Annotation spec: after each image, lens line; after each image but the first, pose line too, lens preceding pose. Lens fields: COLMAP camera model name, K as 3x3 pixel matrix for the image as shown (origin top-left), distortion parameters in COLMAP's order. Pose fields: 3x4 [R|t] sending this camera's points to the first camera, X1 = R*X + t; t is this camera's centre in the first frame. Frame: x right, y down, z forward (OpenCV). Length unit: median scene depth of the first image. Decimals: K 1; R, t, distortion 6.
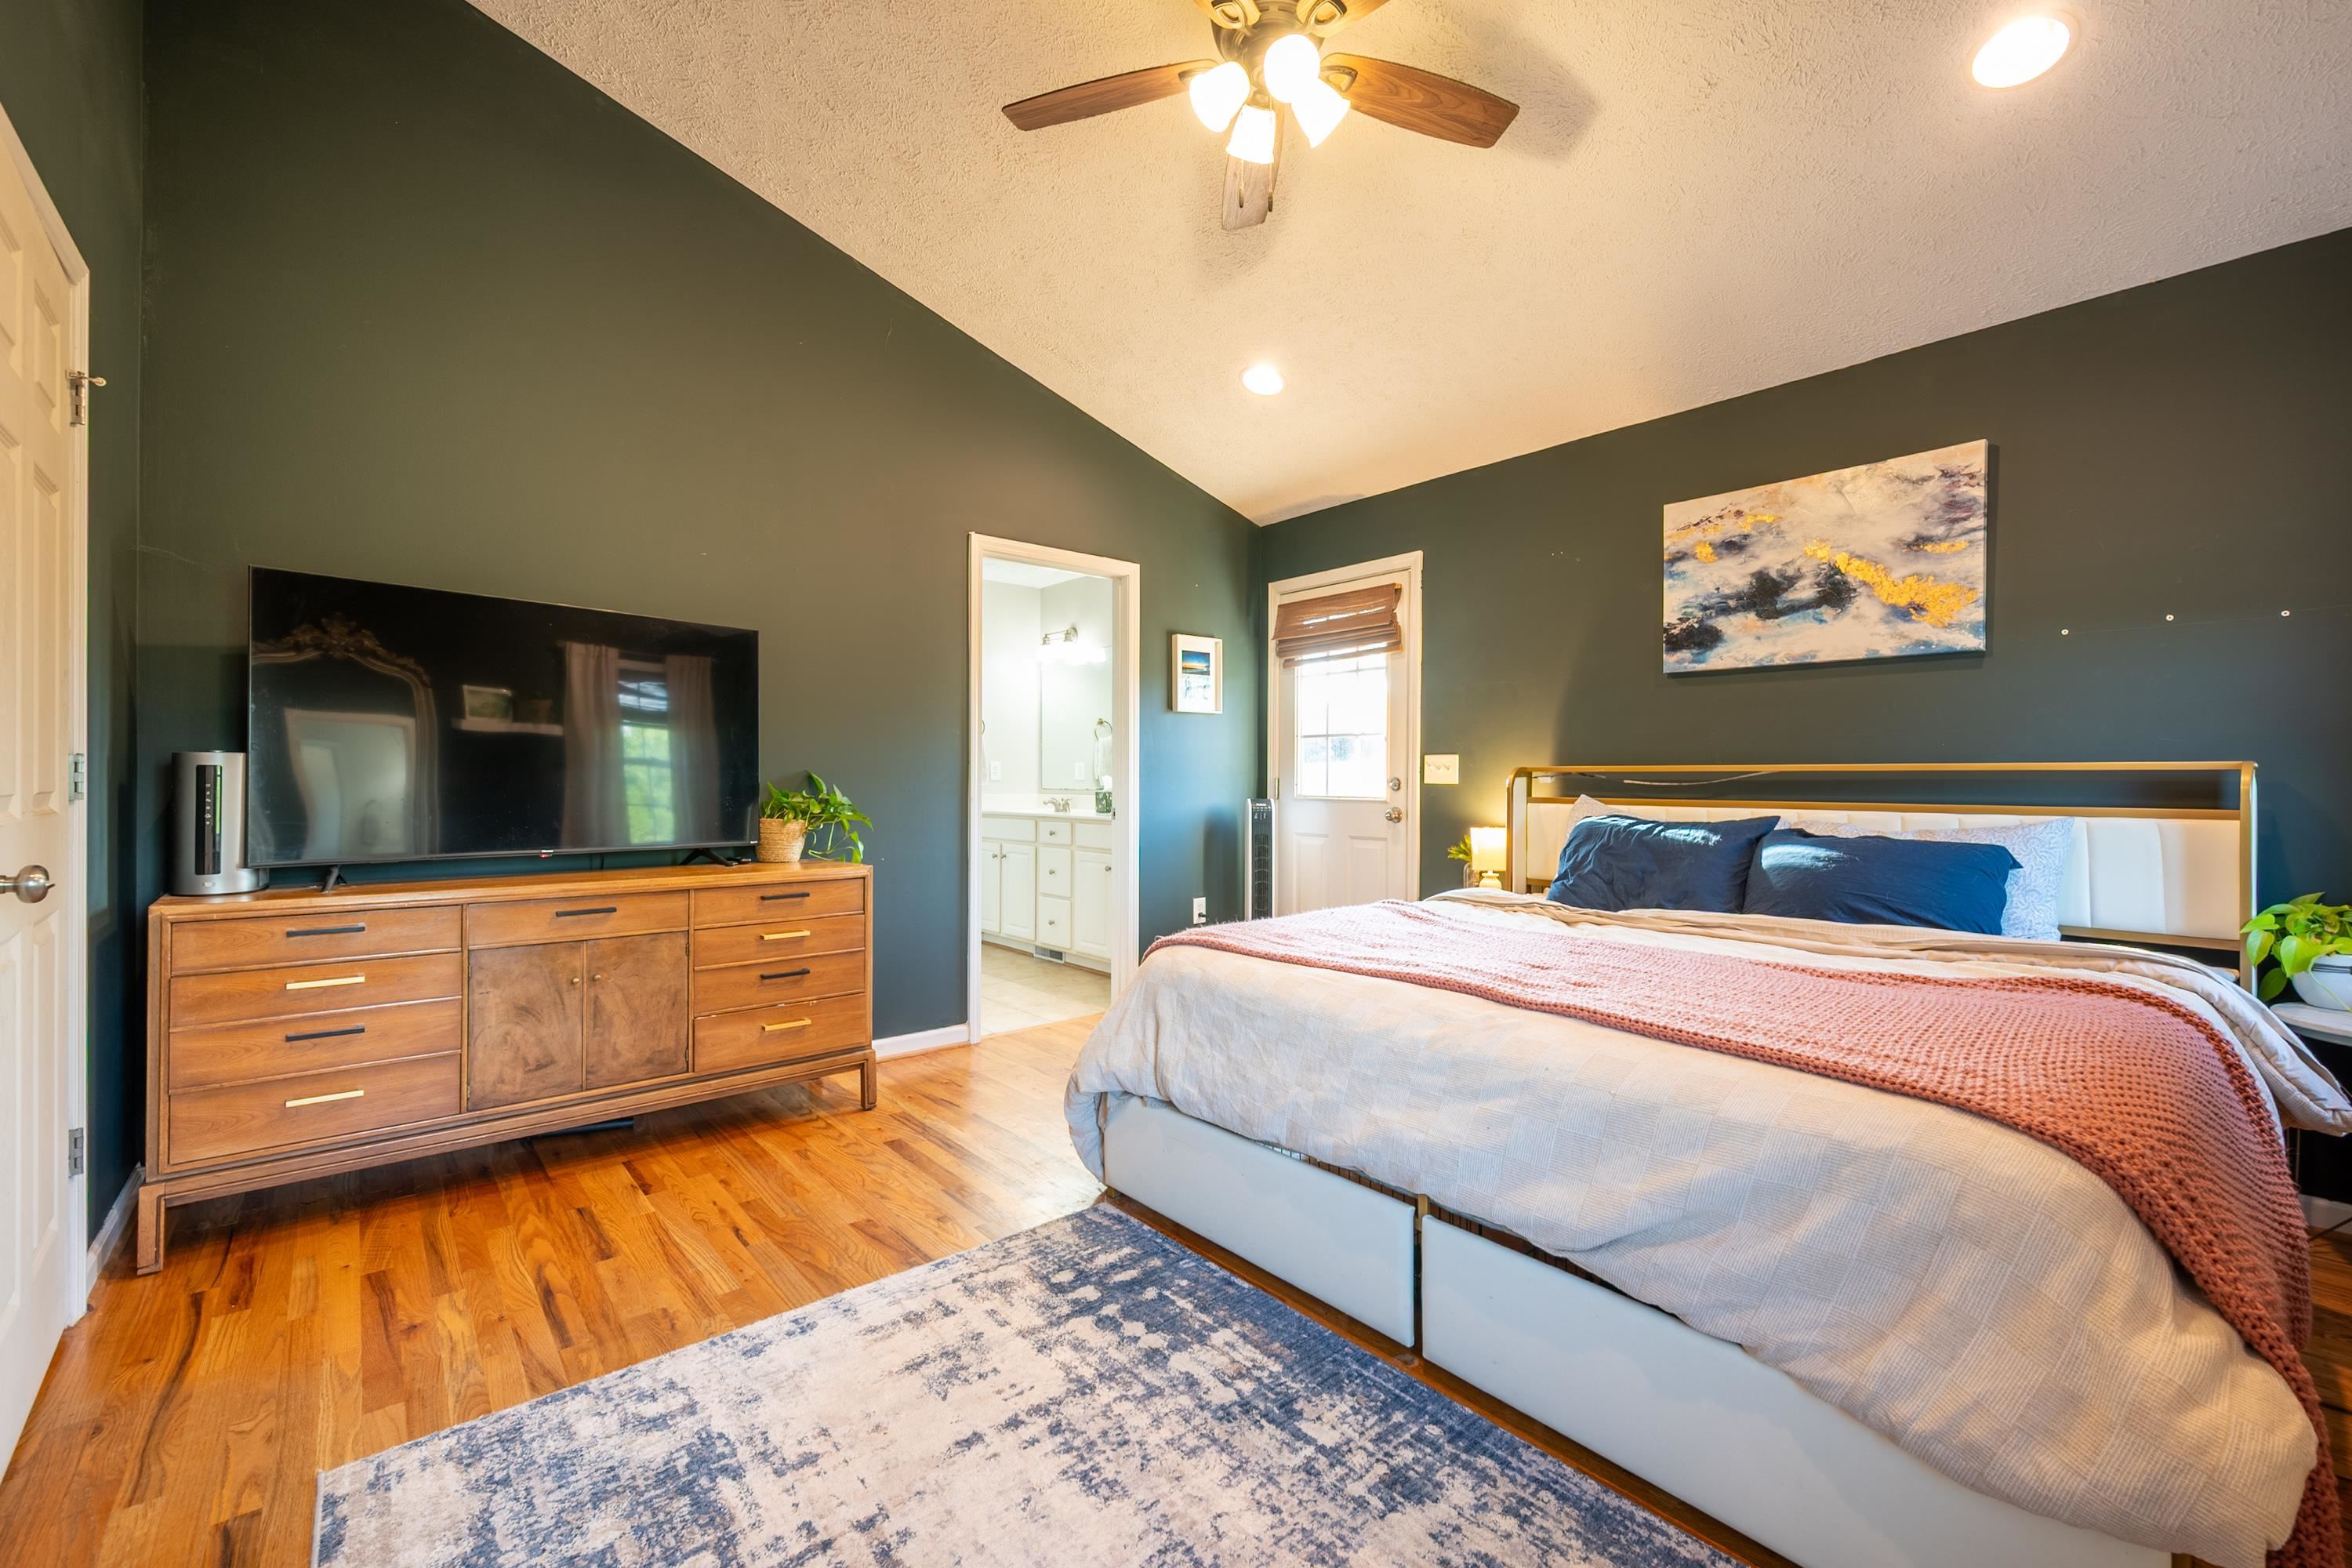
lens RADIAL K [[974.2, 0, 1177.9], [0, 974.2, 781.1], [0, 0, 1]] dist [-0.000897, -0.000362]
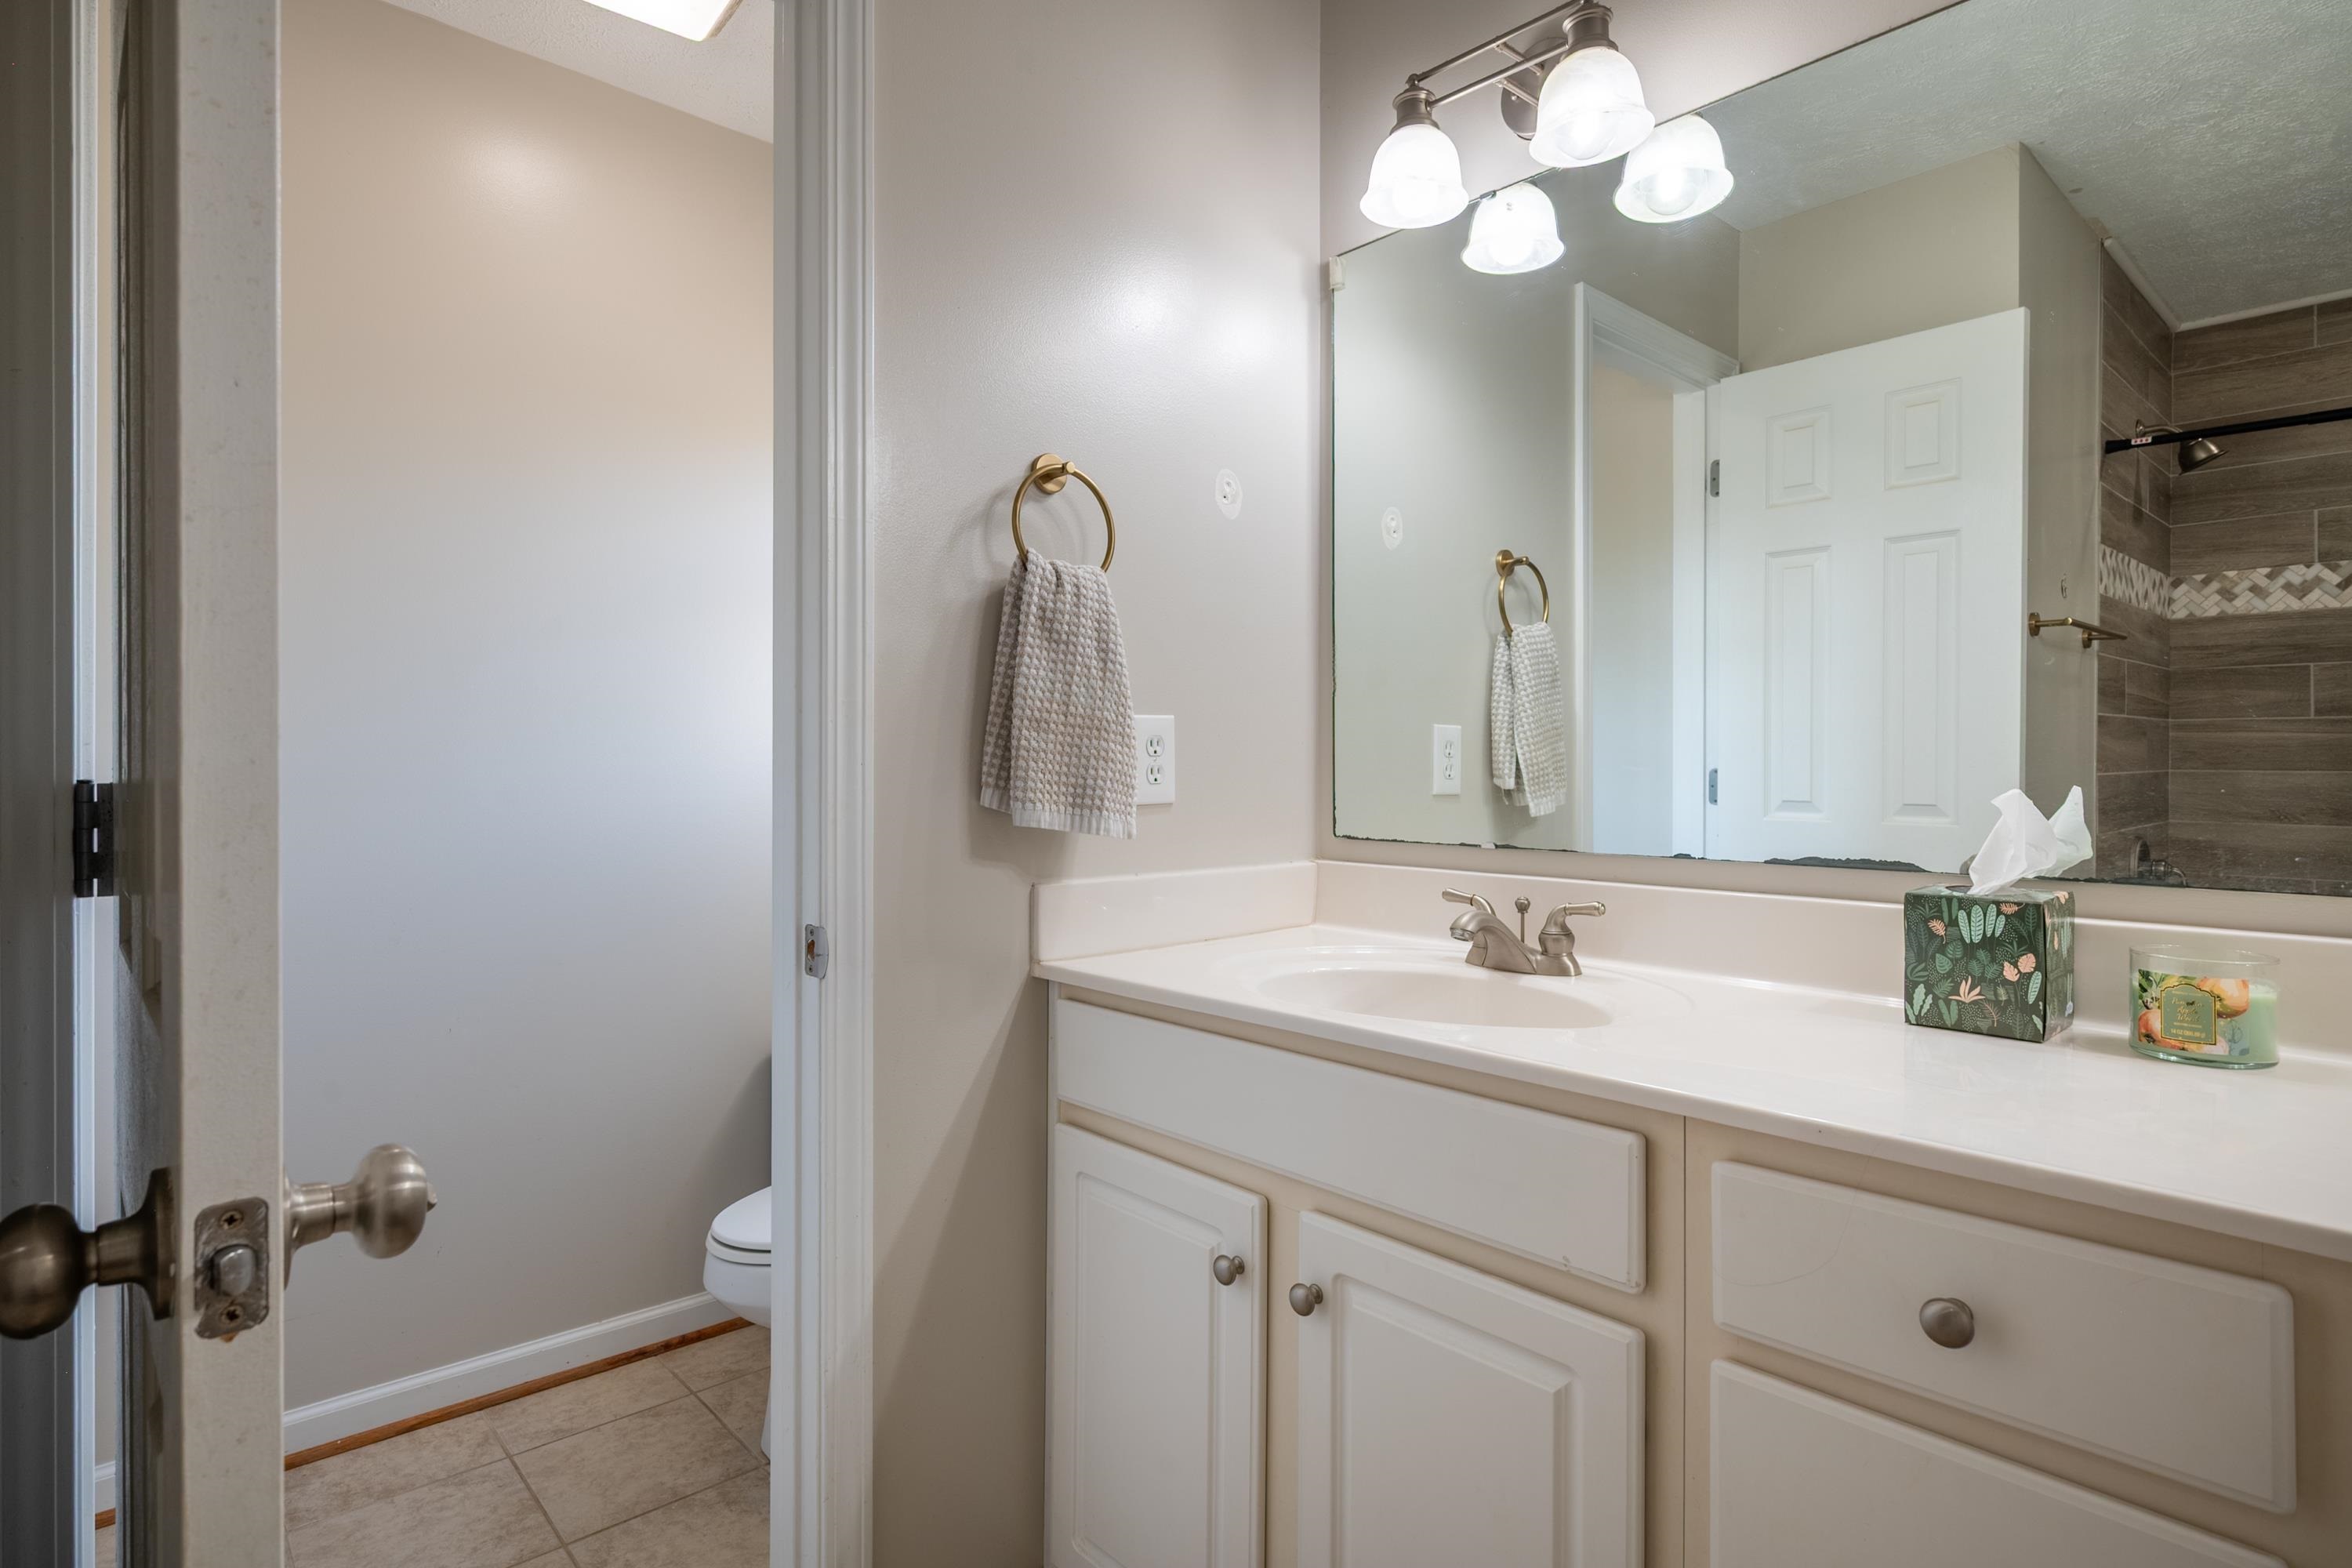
lens RADIAL K [[1213.4, 0, 1163.9], [0, 1213.4, 770.0], [0, 0, 1]] dist [-0.004190, 0.002183]
pose [[0.999671, -0.003202, 0.025457, -0.375633], [0.003130, 0.999991, 0.002878, -0.017122], [-0.025466, -0.002797, 0.999672, 1.455671]]
